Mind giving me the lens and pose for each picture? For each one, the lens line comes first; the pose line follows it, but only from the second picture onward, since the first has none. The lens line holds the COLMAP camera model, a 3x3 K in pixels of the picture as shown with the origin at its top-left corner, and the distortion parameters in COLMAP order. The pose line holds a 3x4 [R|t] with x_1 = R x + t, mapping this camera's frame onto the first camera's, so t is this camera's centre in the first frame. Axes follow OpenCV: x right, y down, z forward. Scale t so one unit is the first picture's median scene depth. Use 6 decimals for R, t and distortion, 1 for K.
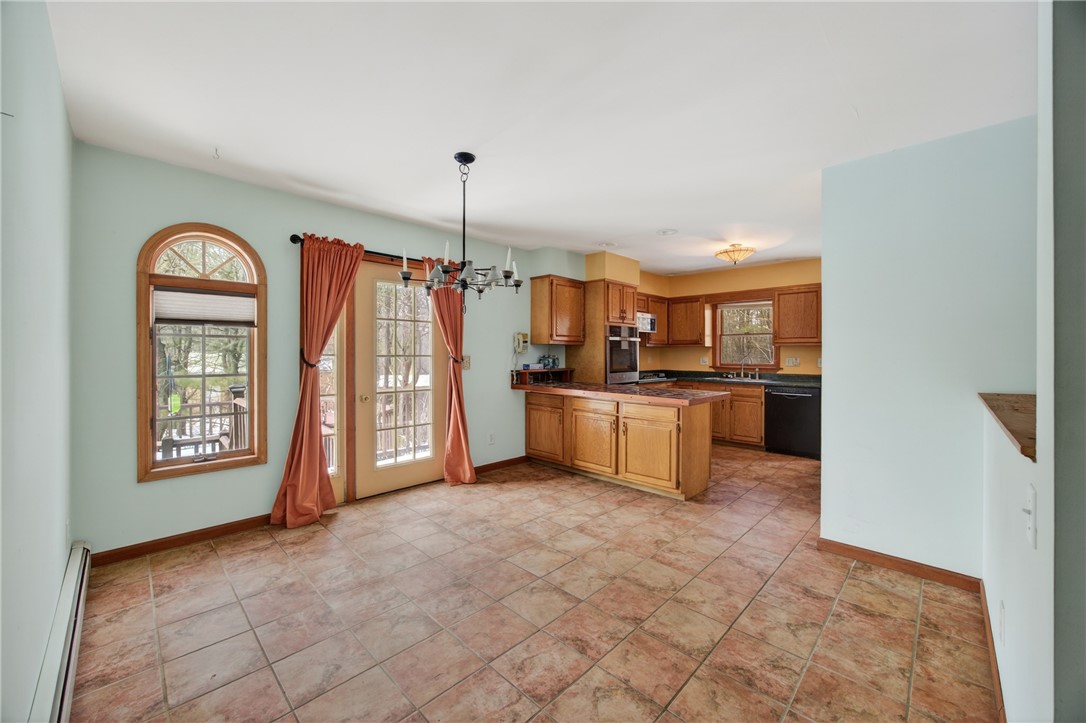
lens RADIAL K [[417.4, 0, 537.8], [0, 417.4, 357.7], [0, 0, 1]] dist [-0.002722, 0.000501]
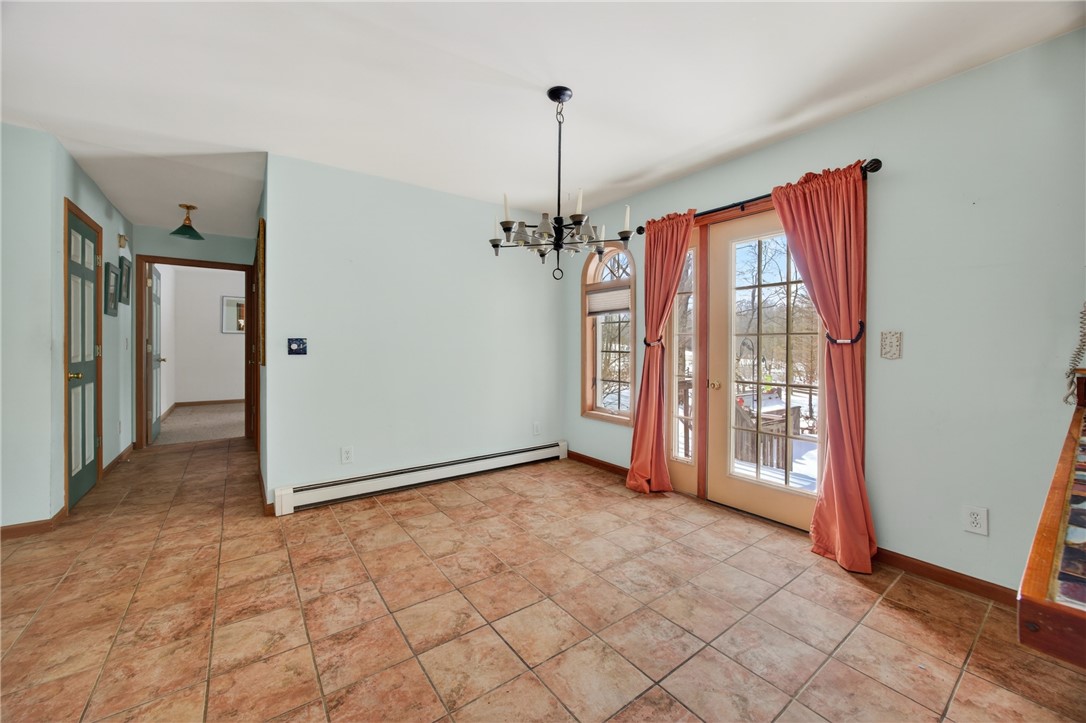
lens RADIAL K [[417.4, 0, 536.6], [0, 417.4, 328.2], [0, 0, 1]] dist [-0.002722, 0.000501]
pose [[-0.168723, -0.051442, -0.984320, 0.654799], [-0.003238, 0.998661, -0.051637, 0.044879], [0.985658, -0.005525, -0.168664, 1.074342]]
